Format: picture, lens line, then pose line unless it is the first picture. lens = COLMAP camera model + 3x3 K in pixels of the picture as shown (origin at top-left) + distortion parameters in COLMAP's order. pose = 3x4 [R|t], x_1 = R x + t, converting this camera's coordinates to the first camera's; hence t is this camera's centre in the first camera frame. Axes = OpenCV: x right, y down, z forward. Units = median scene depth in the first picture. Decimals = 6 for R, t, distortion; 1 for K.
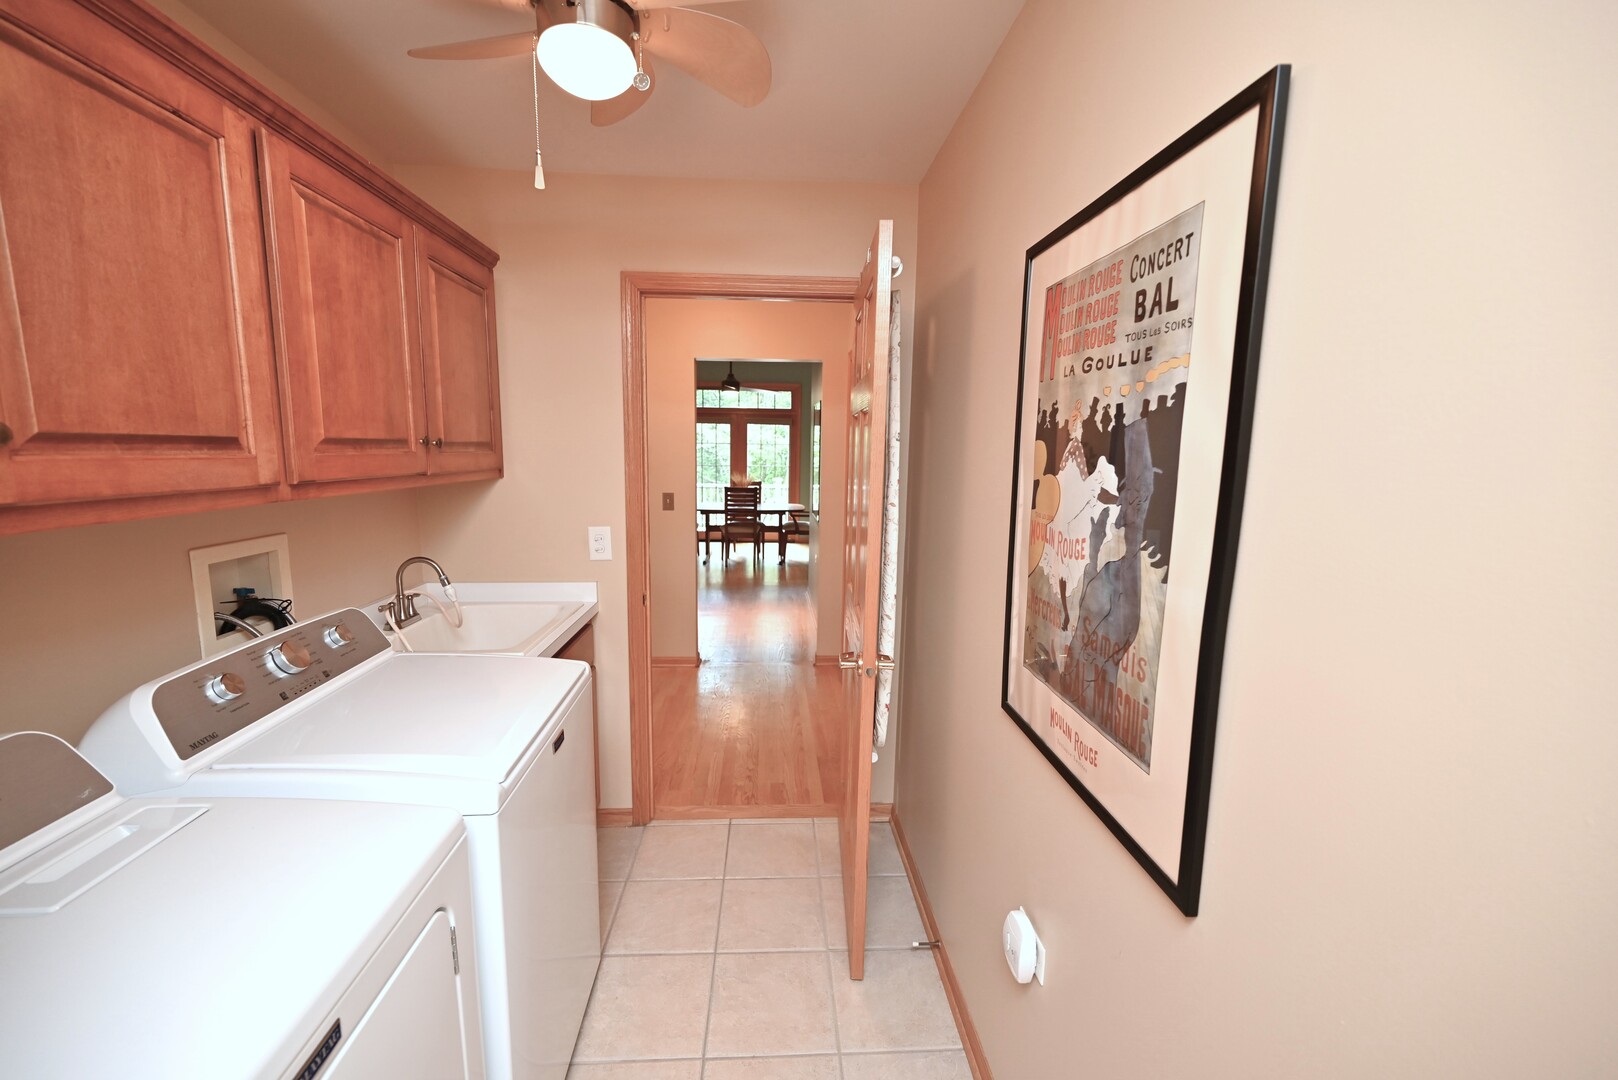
lens RADIAL K [[634.6, 0, 809.0], [0, 634.6, 540.0], [0, 0, 1]] dist [0.000280, 0.000082]
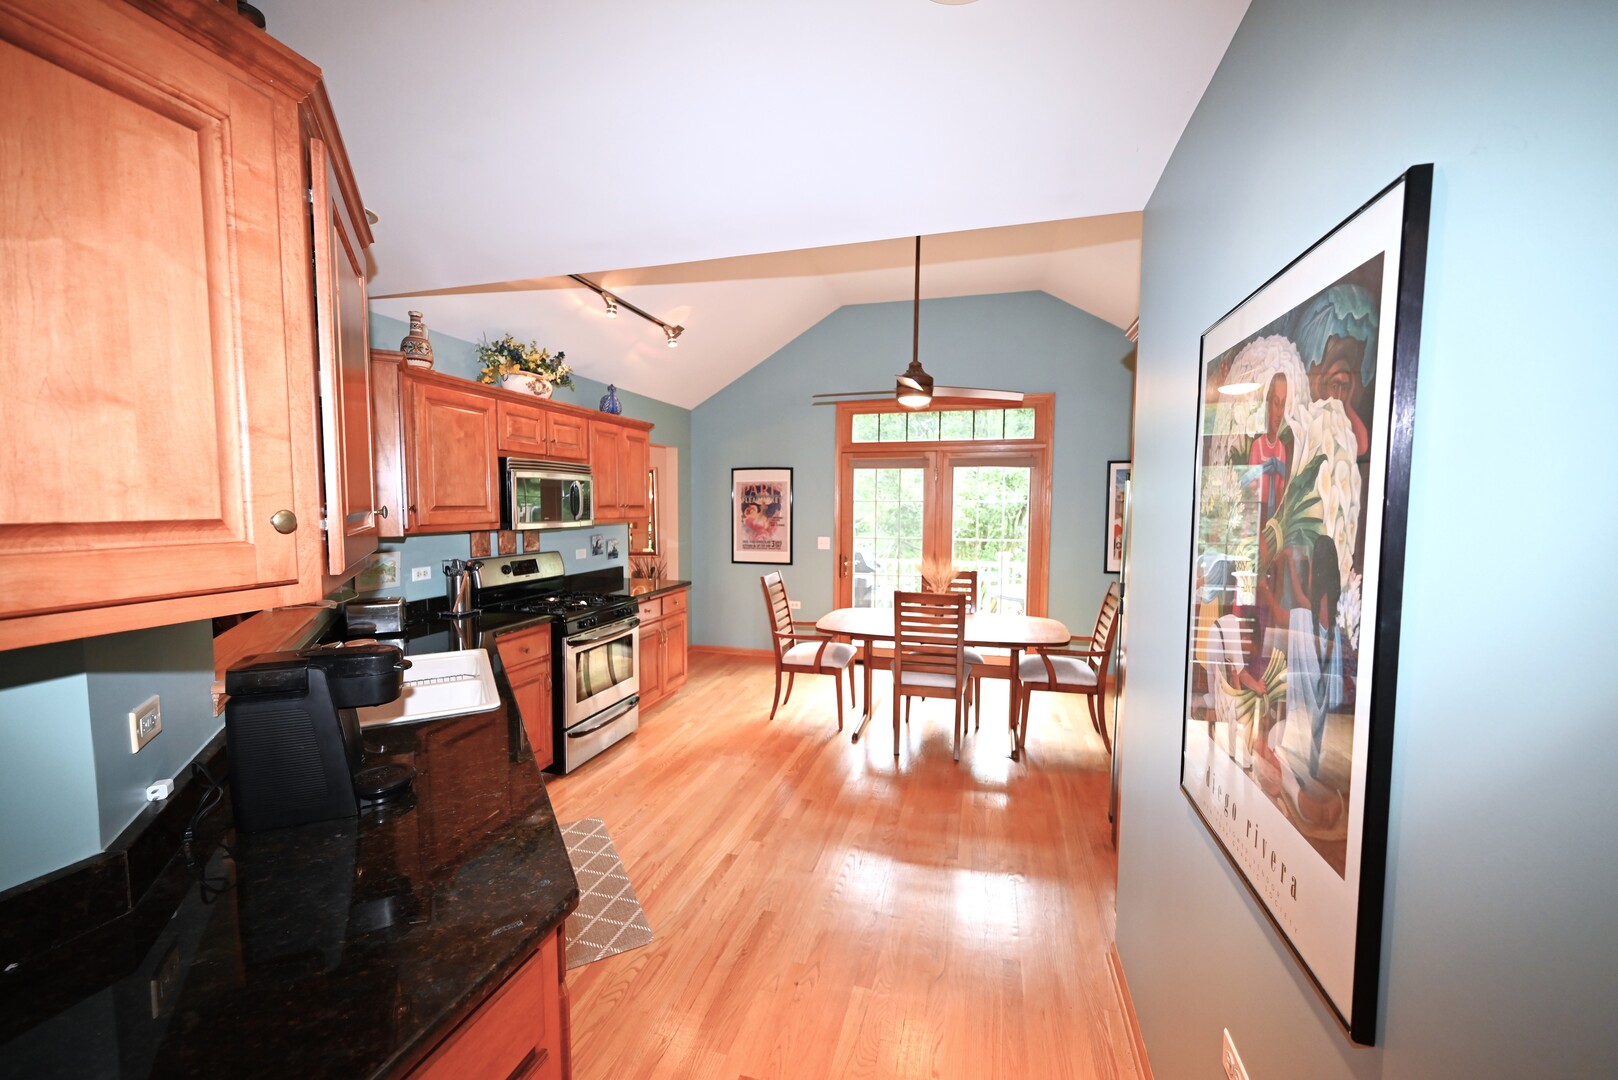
lens RADIAL K [[634.6, 0, 809.0], [0, 634.6, 540.0], [0, 0, 1]] dist [0.000280, 0.000082]
pose [[0.941504, 0.002140, -0.336995, -0.029818], [-0.032482, 0.995900, -0.084425, -0.073342], [0.335432, 0.090433, 0.937714, 0.486127]]
